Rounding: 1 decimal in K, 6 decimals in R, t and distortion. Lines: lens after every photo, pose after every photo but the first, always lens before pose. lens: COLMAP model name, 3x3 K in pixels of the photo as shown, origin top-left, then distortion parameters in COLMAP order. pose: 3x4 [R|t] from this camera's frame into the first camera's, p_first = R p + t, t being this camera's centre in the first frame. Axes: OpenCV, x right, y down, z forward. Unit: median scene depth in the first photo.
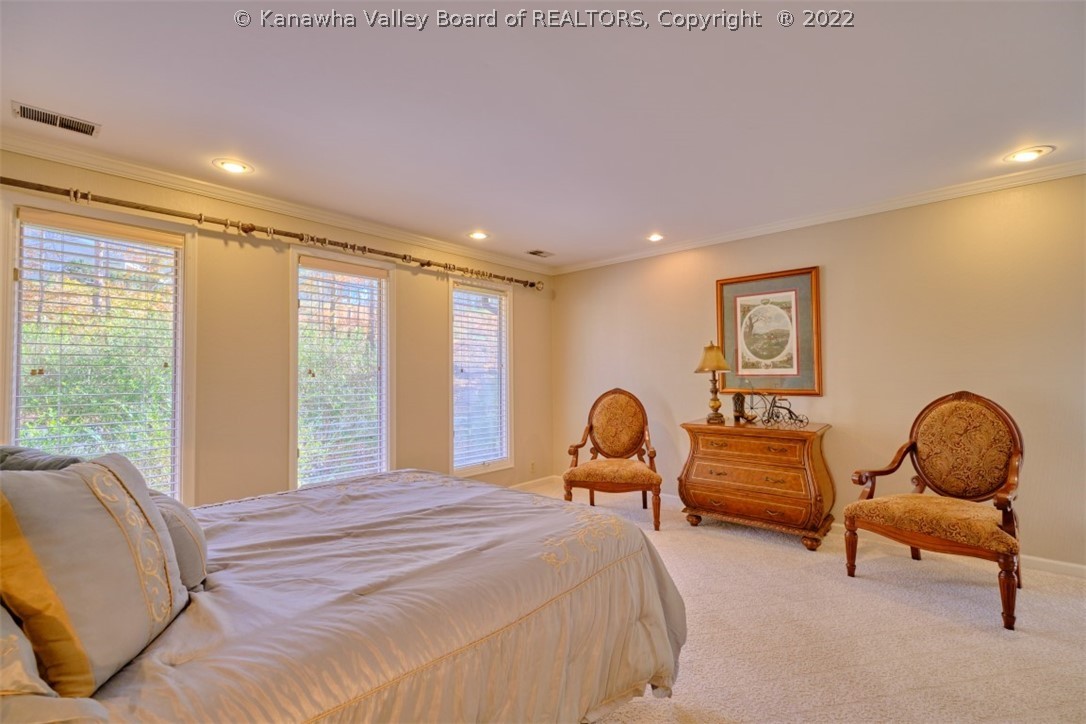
lens RADIAL K [[478.0, 0, 546.3], [0, 478.0, 366.2], [0, 0, 1]] dist [-0.000562, -0.002828]
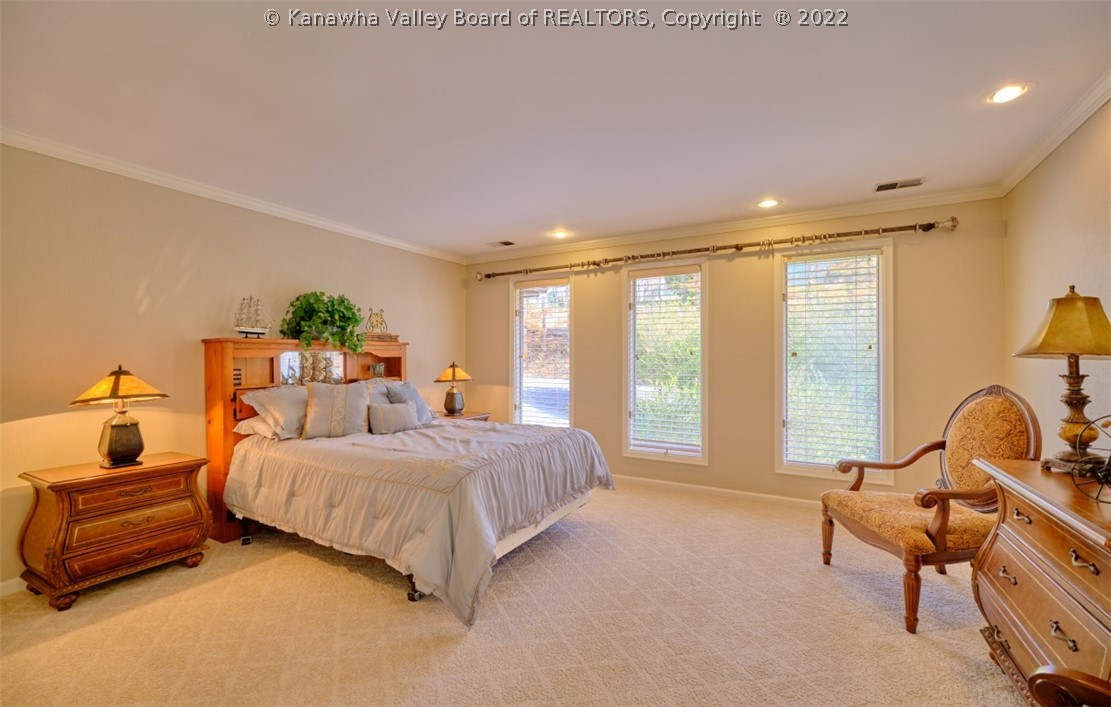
lens RADIAL K [[461.6, 0, 558.2], [0, 461.6, 354.5], [0, 0, 1]] dist [-0.003699, -0.000229]
pose [[0.222303, -0.004649, -0.974967, 0.647942], [0.018162, 0.999835, -0.000627, 0.001648], [0.974809, -0.017568, 0.222350, 0.452426]]
